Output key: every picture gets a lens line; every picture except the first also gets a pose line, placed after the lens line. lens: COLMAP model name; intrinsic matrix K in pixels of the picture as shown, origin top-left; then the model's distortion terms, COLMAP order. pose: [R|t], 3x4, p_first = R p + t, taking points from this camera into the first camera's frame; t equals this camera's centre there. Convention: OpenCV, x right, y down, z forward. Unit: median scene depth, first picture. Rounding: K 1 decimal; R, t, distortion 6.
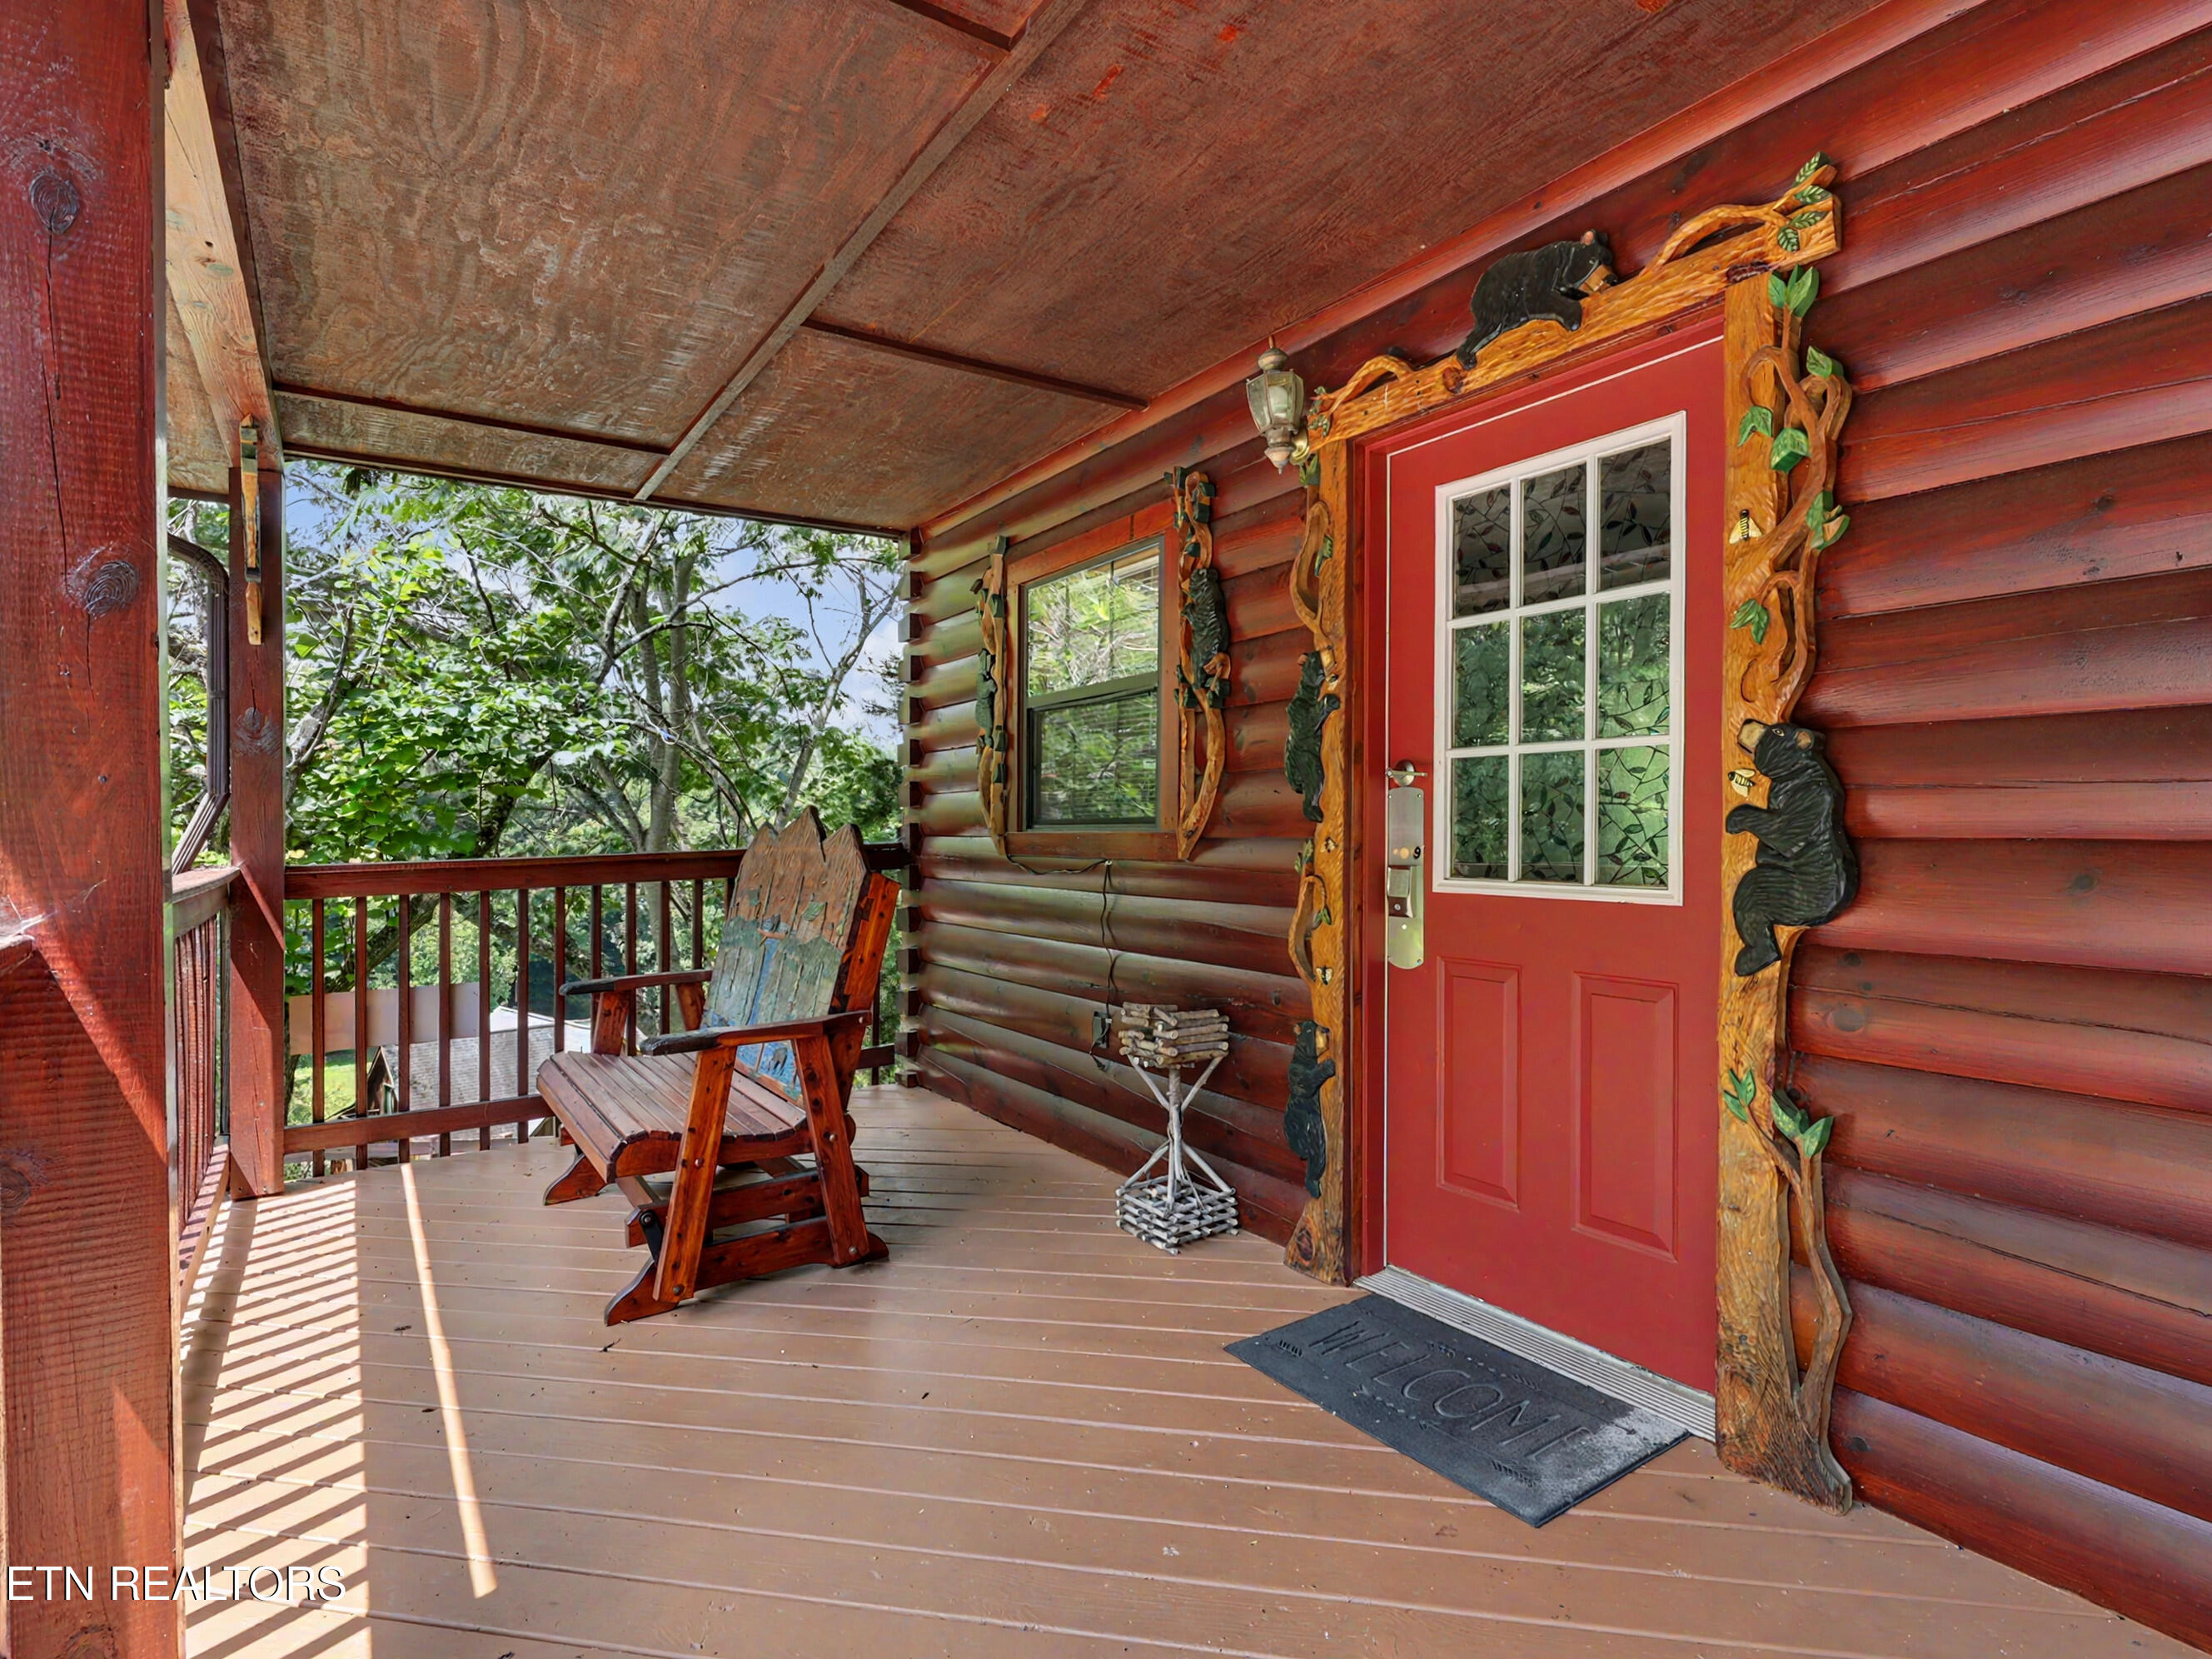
lens RADIAL K [[1210.3, 0, 1111.8], [0, 1210.3, 835.8], [0, 0, 1]] dist [0.007149, -0.001263]
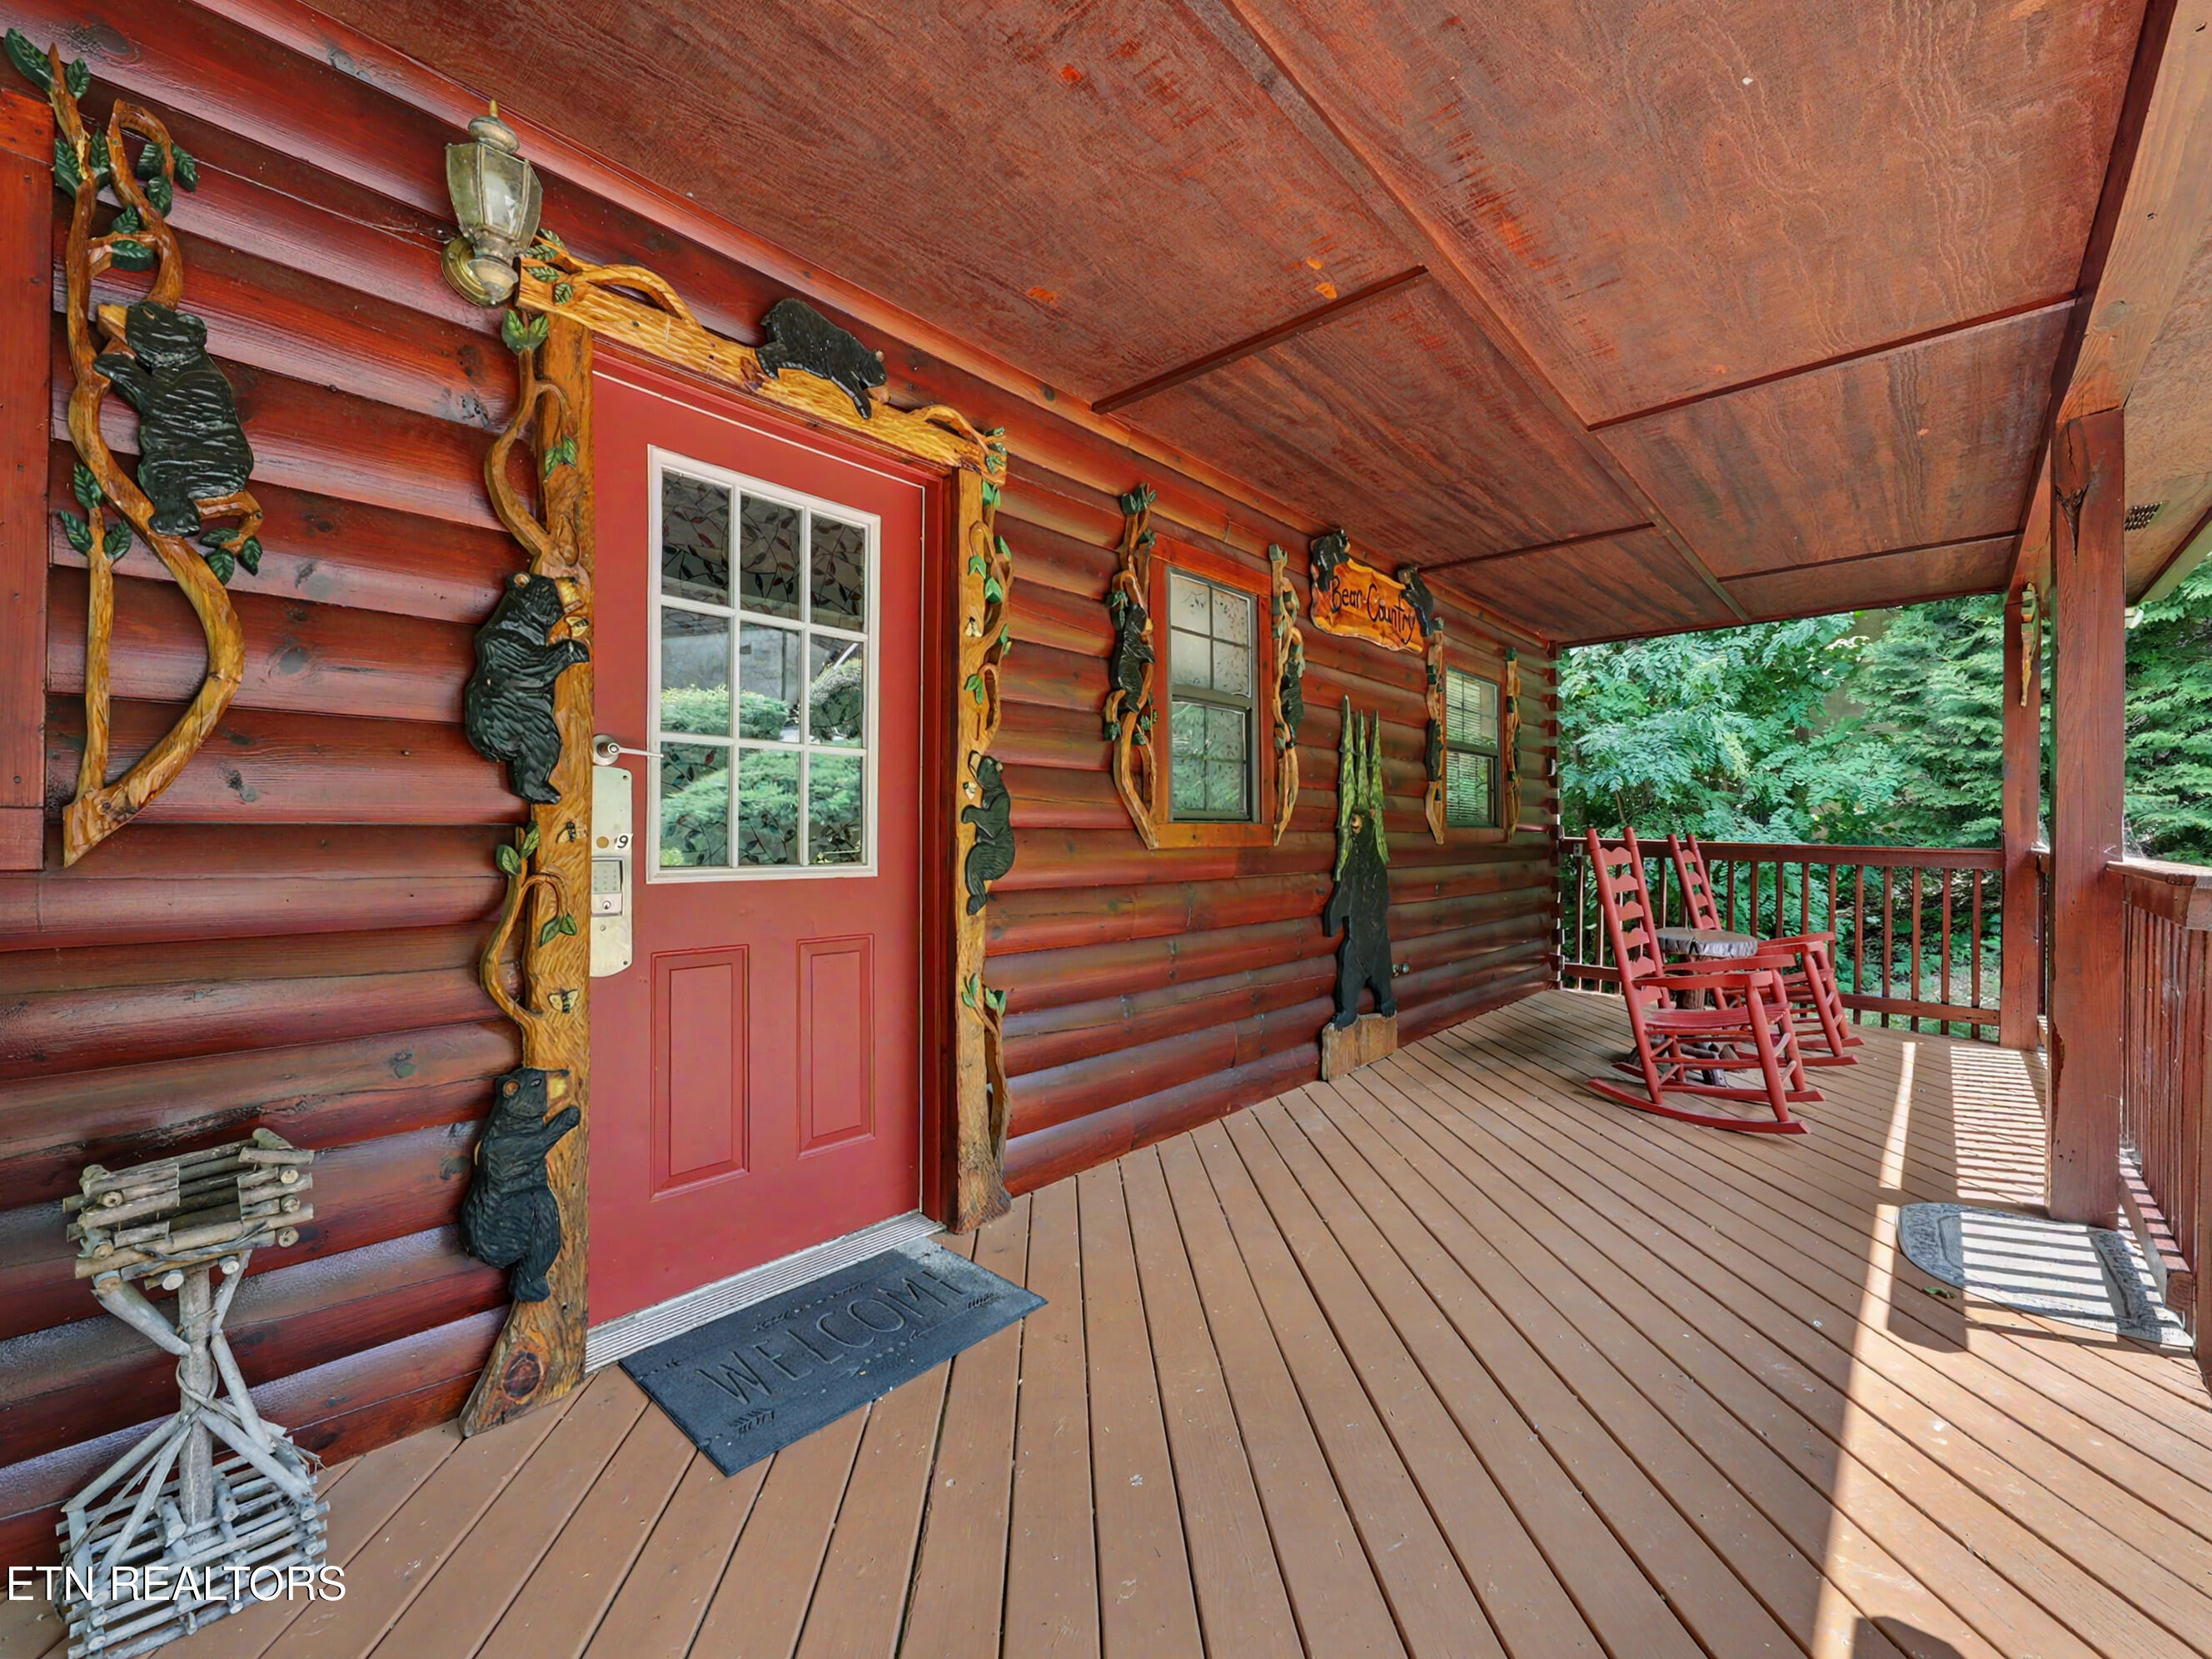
lens RADIAL K [[994.1, 0, 1106.2], [0, 994.1, 837.0], [0, 0, 1]] dist [0.024296, 0.000077]
pose [[-0.289428, -0.006748, 0.957176, -0.633834], [0.003822, 0.999959, 0.008206, 0.005312], [-0.957192, 0.006034, -0.289391, 0.998421]]
